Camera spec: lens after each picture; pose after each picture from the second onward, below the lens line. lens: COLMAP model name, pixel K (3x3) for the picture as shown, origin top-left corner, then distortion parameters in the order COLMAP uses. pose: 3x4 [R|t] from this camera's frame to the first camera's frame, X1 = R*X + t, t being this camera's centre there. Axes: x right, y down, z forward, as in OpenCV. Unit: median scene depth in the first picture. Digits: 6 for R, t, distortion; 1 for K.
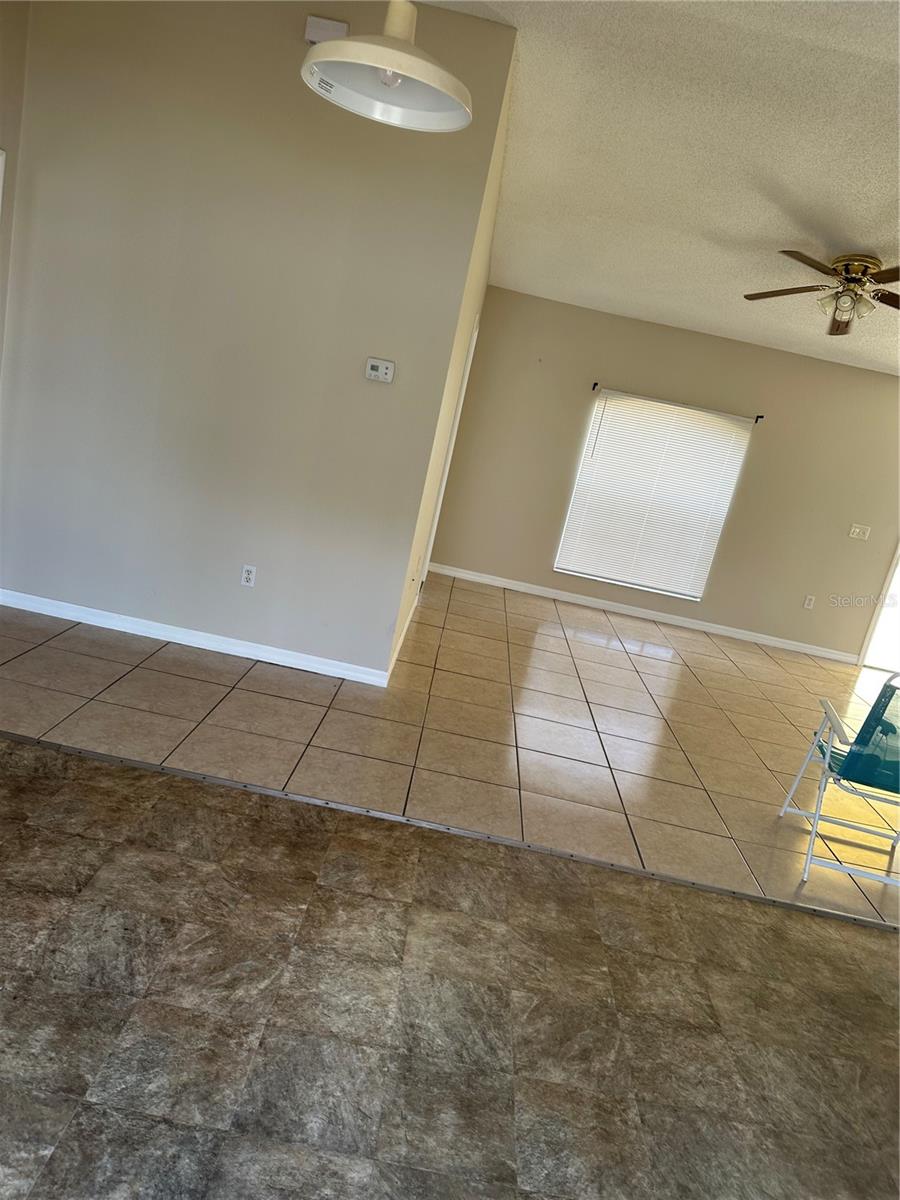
lens RADIAL K [[844.9, 0, 450.0], [0, 844.9, 600.0], [0, 0, 1]] dist [0.079102, -0.085256]
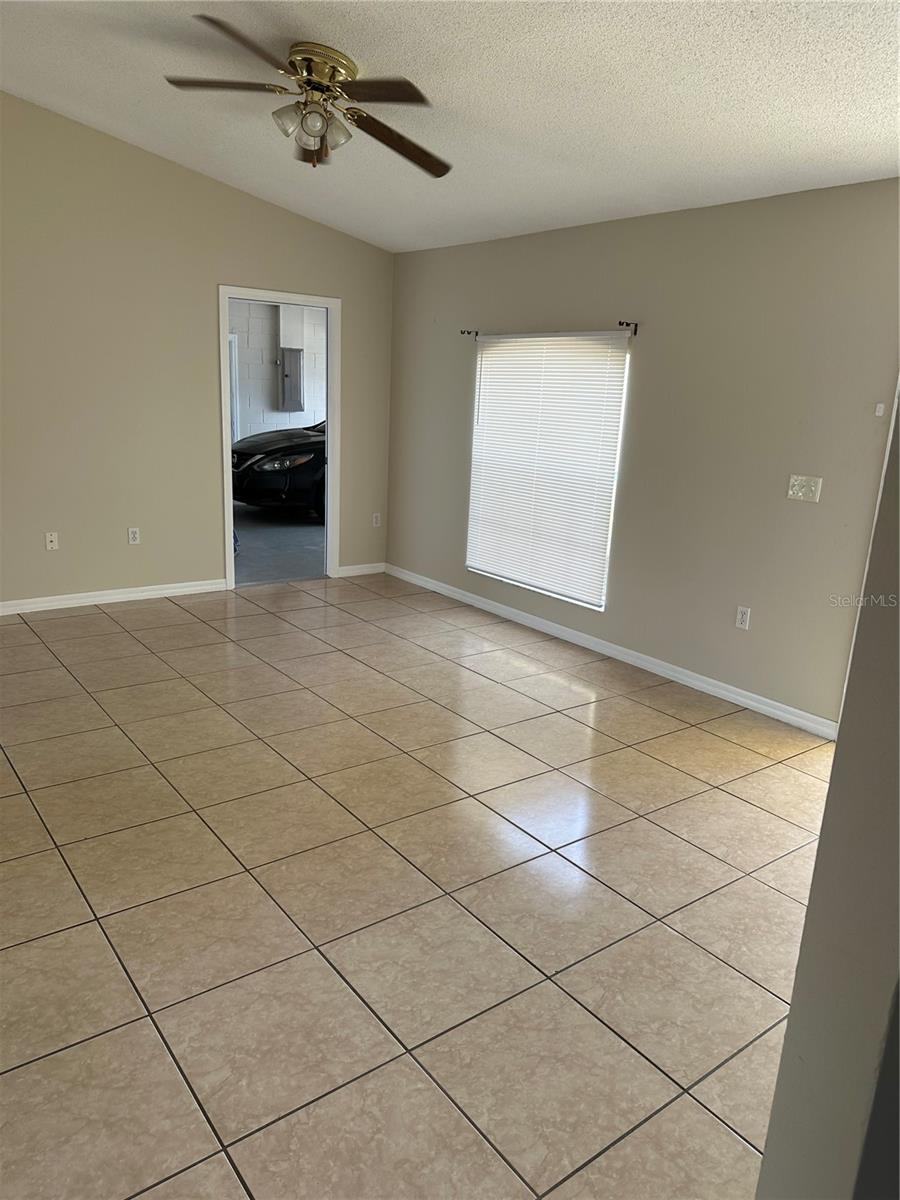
lens RADIAL K [[844.9, 0, 450.0], [0, 844.9, 600.0], [0, 0, 1]] dist [0.079102, -0.085256]
pose [[0.626602, 0.012571, -0.779238, 1.737542], [-0.095739, 0.993538, -0.060957, 0.104475], [0.773436, 0.112799, 0.623757, 1.149377]]
